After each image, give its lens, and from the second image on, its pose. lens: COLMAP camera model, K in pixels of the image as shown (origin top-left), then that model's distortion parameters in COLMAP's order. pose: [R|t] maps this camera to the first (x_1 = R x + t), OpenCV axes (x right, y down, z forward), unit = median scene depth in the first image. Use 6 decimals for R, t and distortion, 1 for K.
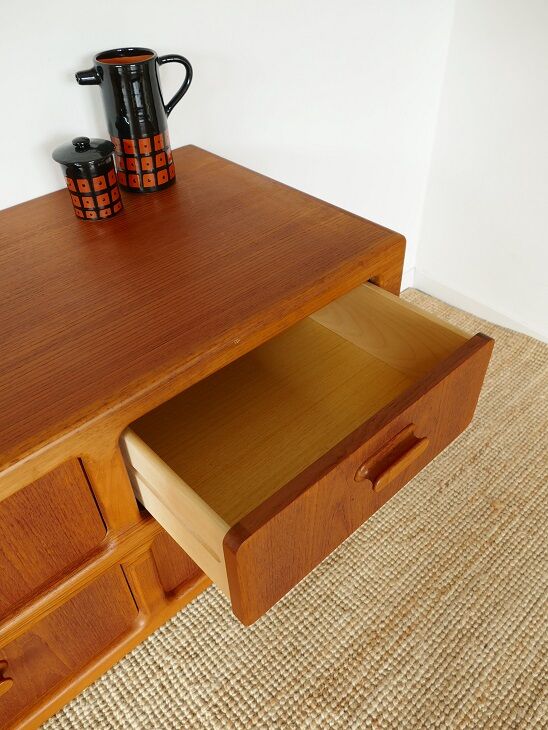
lens RADIAL K [[583.9, 0, 273.9], [0, 583.9, 364.5], [0, 0, 1]] dist [-0.011707, -0.001316]
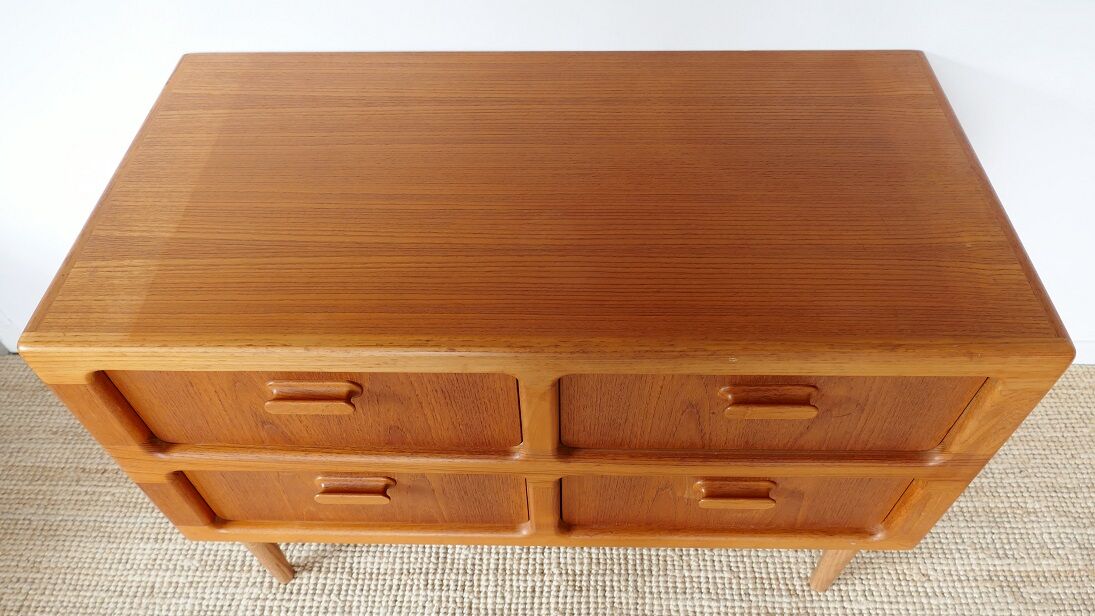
lens RADIAL K [[780.1, 0, 549.3], [0, 780.1, 308.9], [0, 0, 1]] dist [-0.004424, -0.000838]
pose [[0.718579, 0.544339, -0.432826, 0.120052], [-0.462484, 0.838842, 0.287145, -0.189086], [0.519377, -0.006162, 0.854523, -0.042555]]
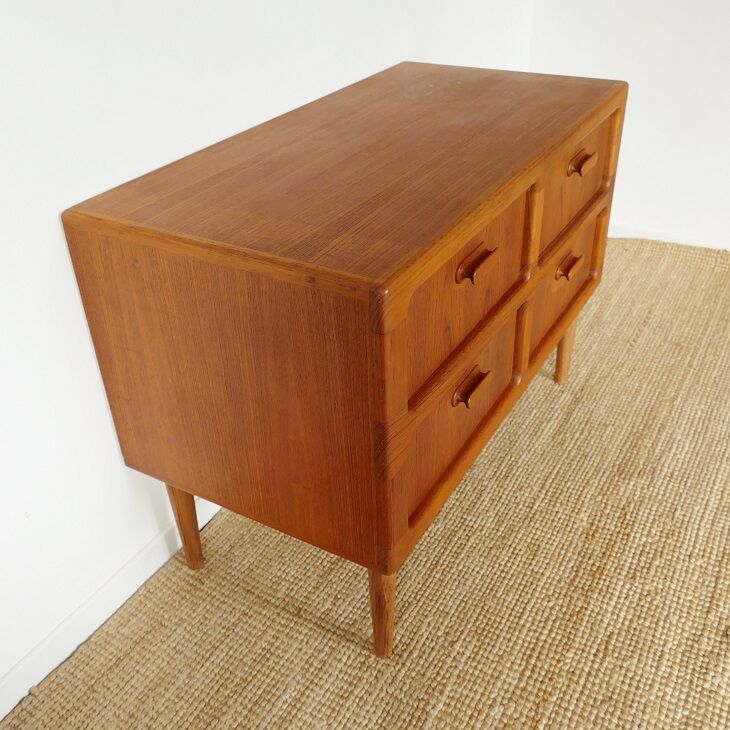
lens RADIAL K [[785.3, 0, 364.7], [0, 785.3, 364.3], [0, 0, 1]] dist [0.004194, 0.000000]
pose [[0.958209, -0.164925, 0.233743, -0.691492], [0.197545, 0.972462, -0.123667, 0.406825], [-0.206910, 0.164673, 0.964402, -0.432589]]
